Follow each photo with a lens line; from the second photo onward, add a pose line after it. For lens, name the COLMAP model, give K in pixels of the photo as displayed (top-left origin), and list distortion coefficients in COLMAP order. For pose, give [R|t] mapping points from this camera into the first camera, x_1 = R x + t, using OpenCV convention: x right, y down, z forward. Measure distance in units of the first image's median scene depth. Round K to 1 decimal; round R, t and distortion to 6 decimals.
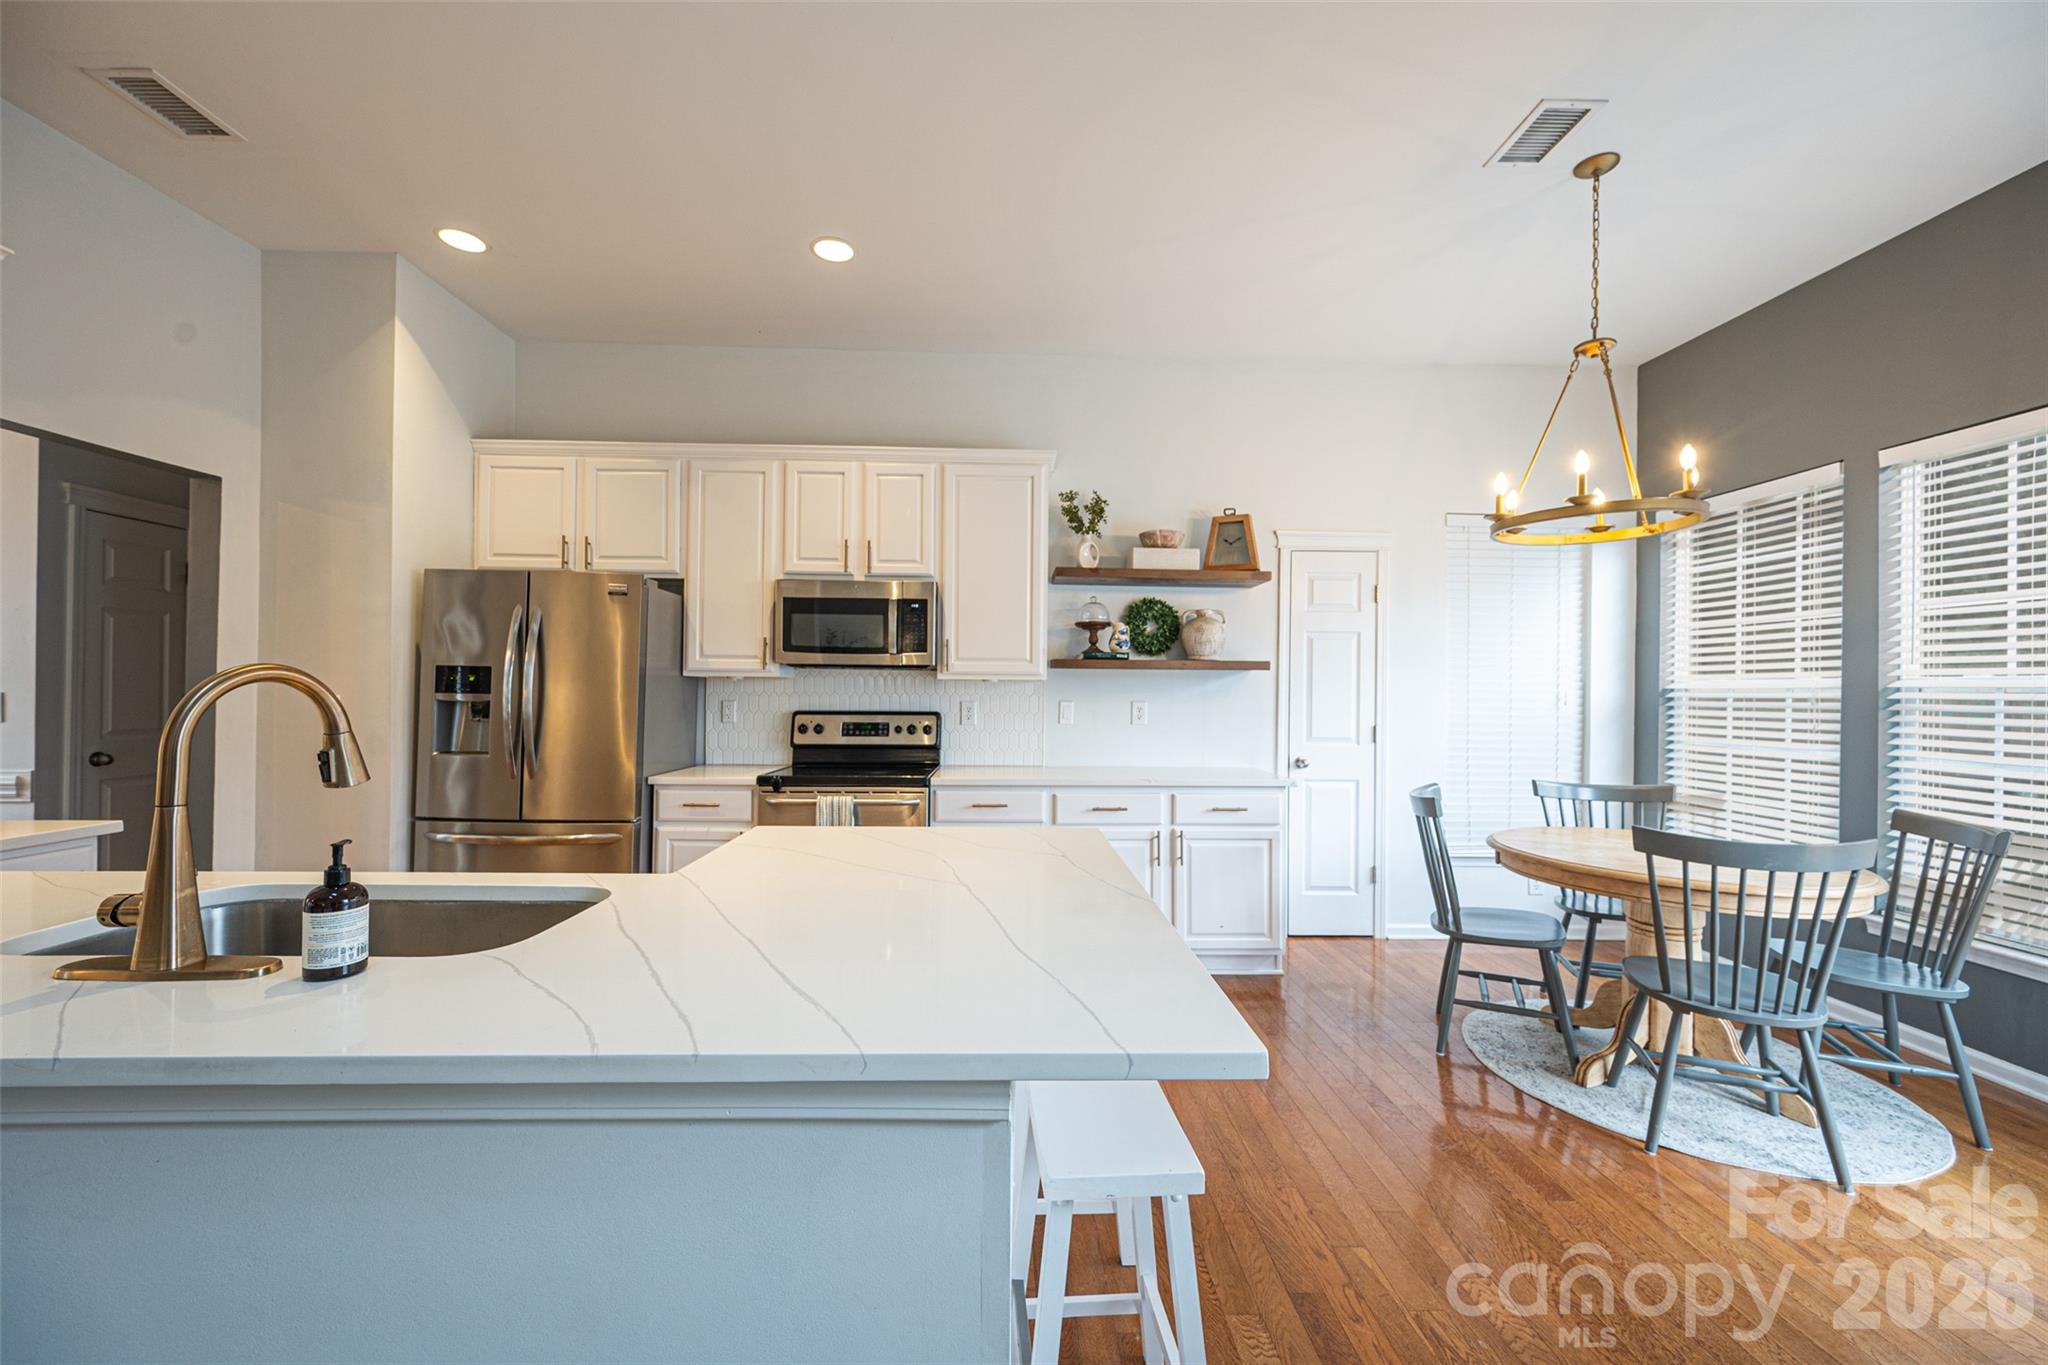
lens RADIAL K [[801.4, 0, 1021.0], [0, 801.4, 681.5], [0, 0, 1]] dist [0.001315, 0.000065]
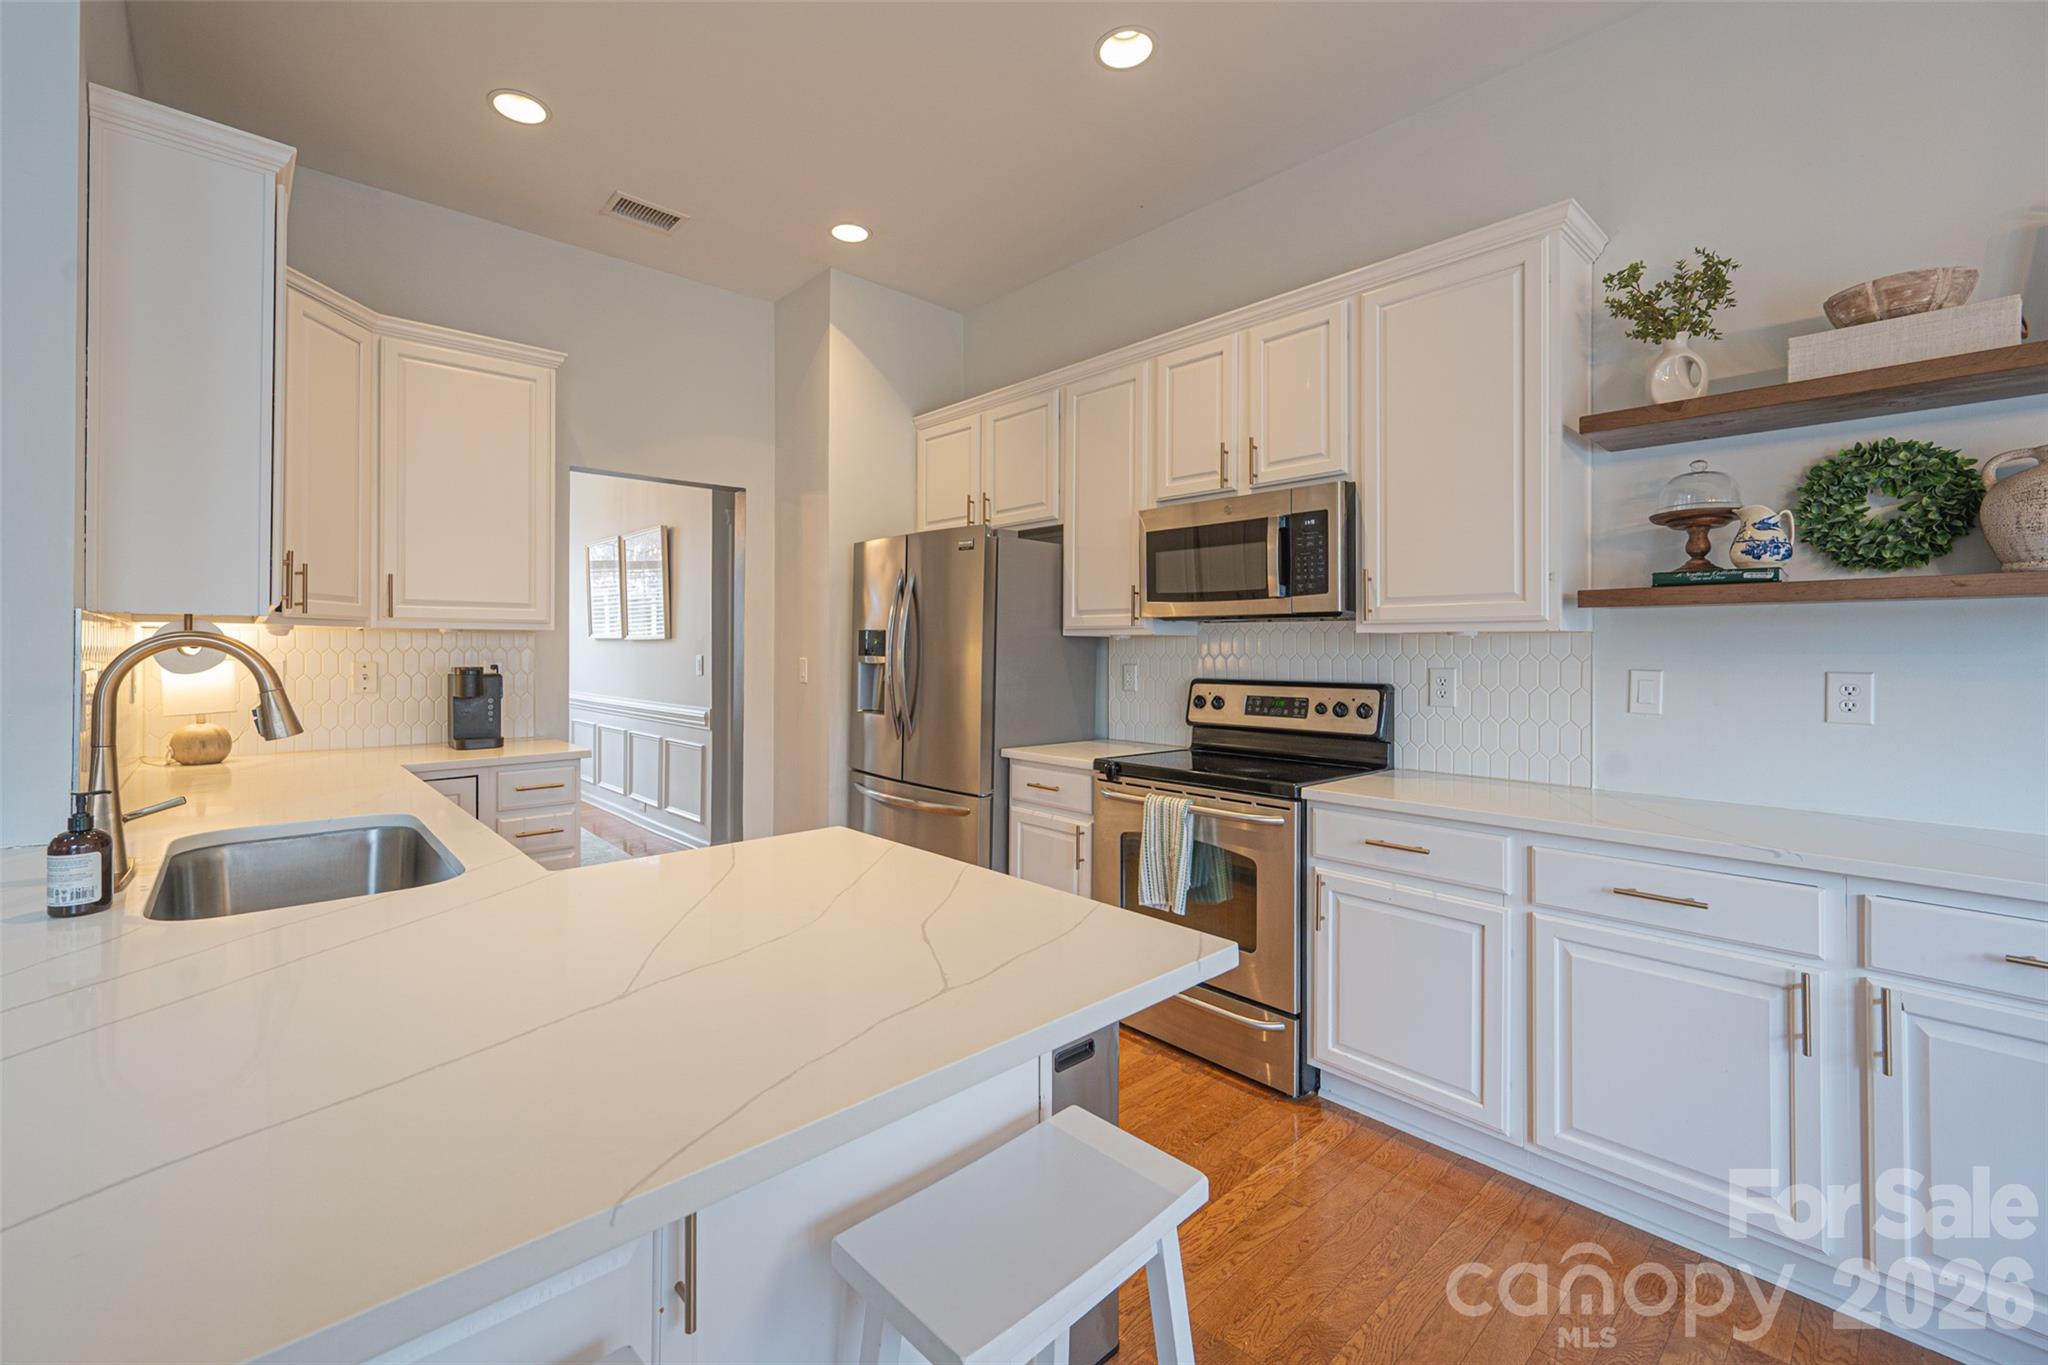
lens RADIAL K [[845.8, 0, 972.7], [0, 845.8, 642.0], [0, 0, 1]] dist [0.000947, -0.000609]
pose [[0.631255, -0.014384, -0.775442, 0.225663], [0.012260, 0.999888, -0.008567, 0.006218], [0.775478, -0.004099, 0.631361, 0.338155]]
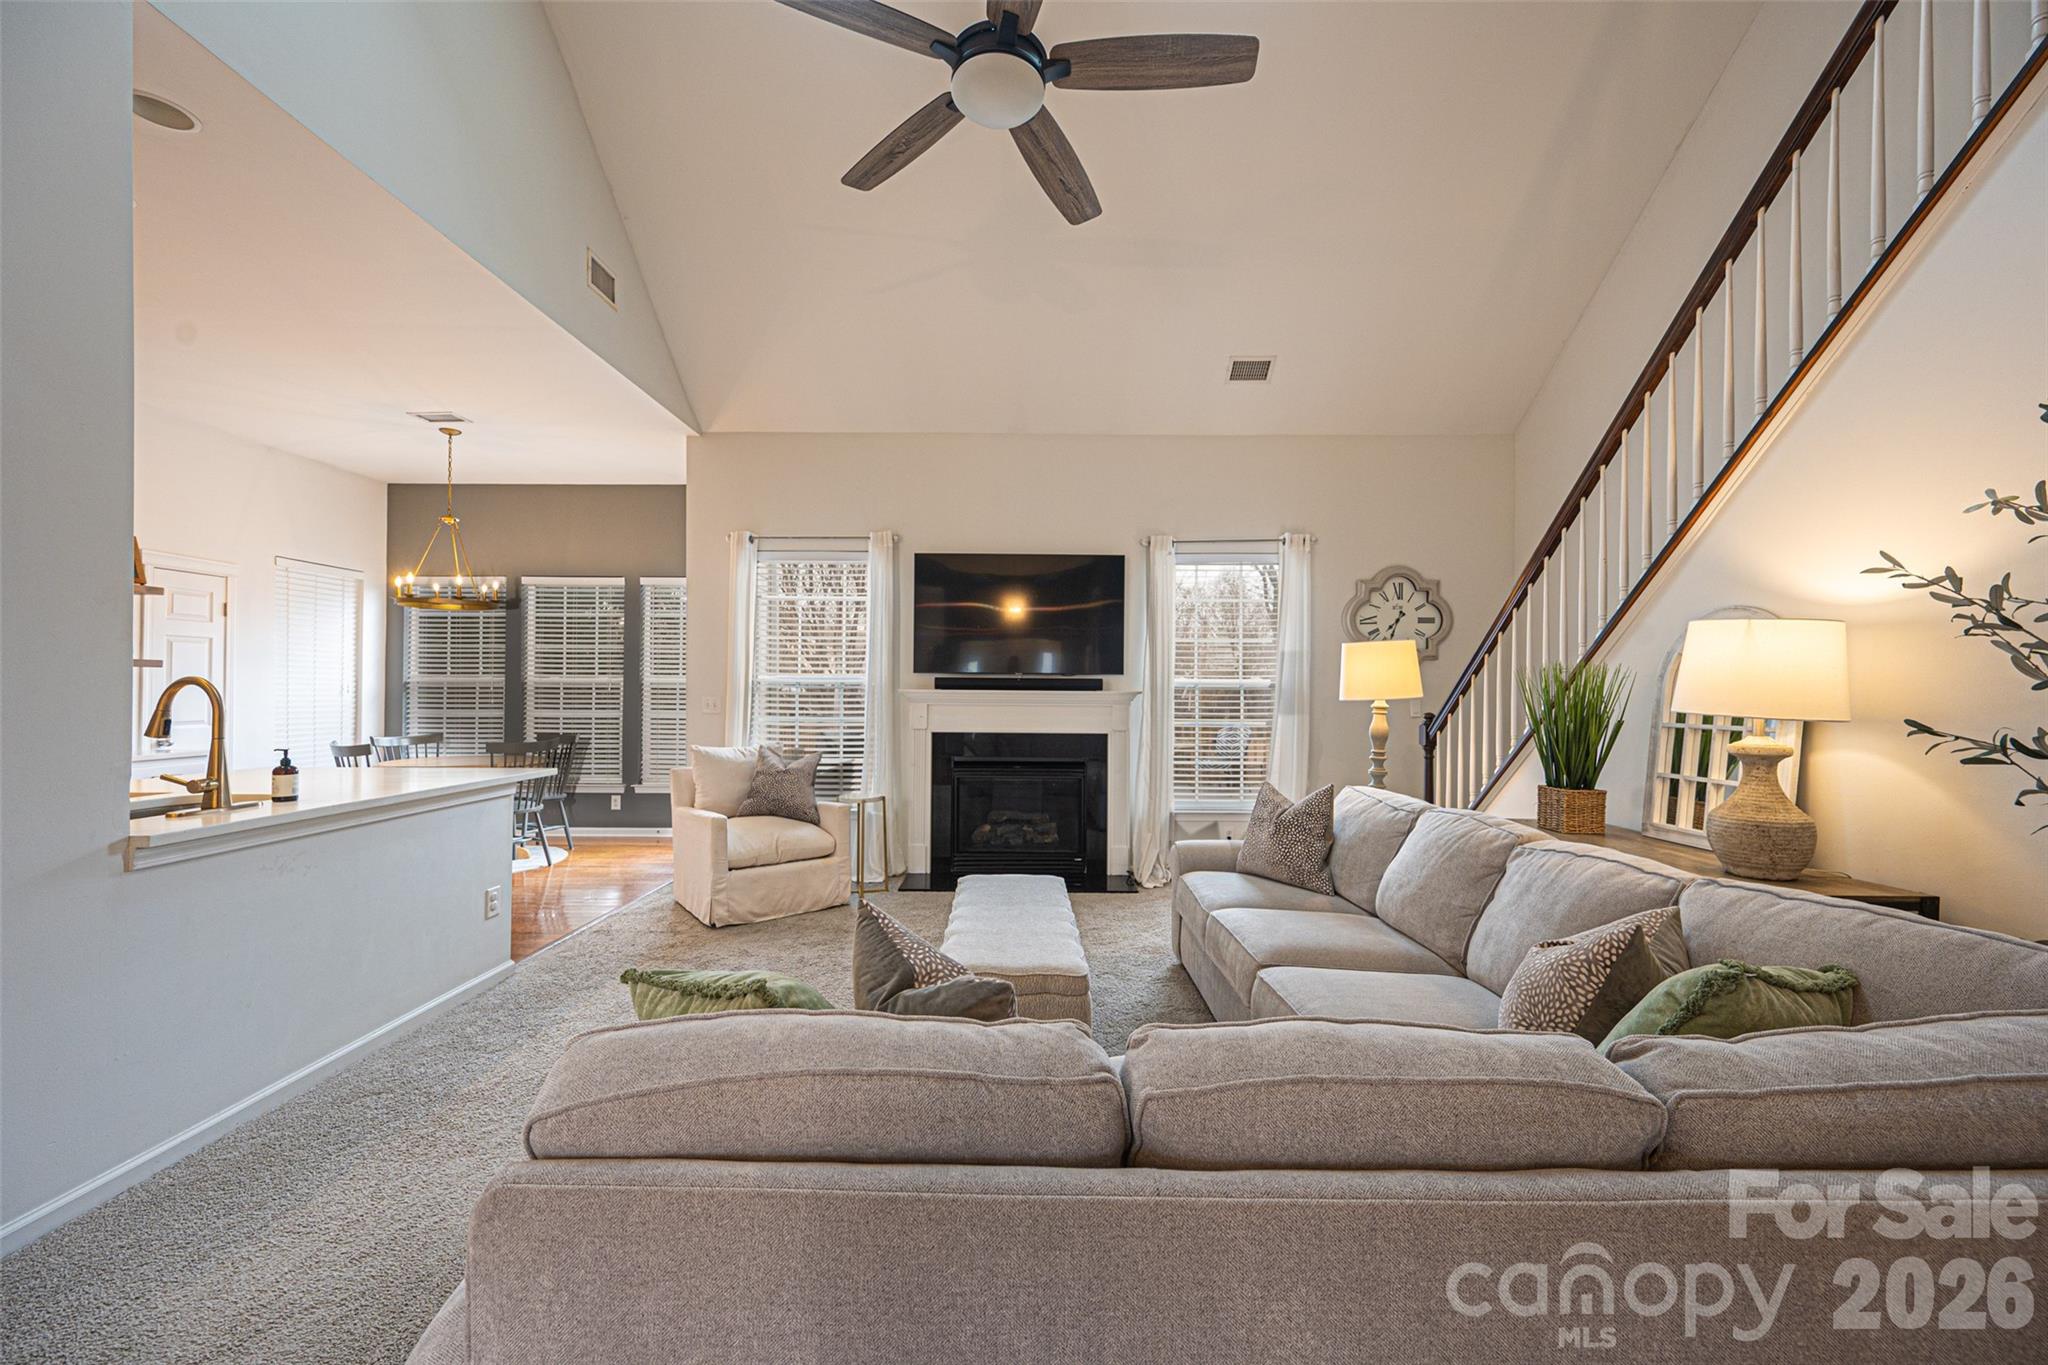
lens RADIAL K [[801.4, 0, 1023.0], [0, 801.4, 684.9], [0, 0, 1]] dist [0.001315, 0.000065]
pose [[0.012551, -0.003066, 0.999917, -0.931311], [-0.016348, 0.999861, 0.003271, -0.011187], [-0.999788, -0.016388, 0.012499, -0.361825]]
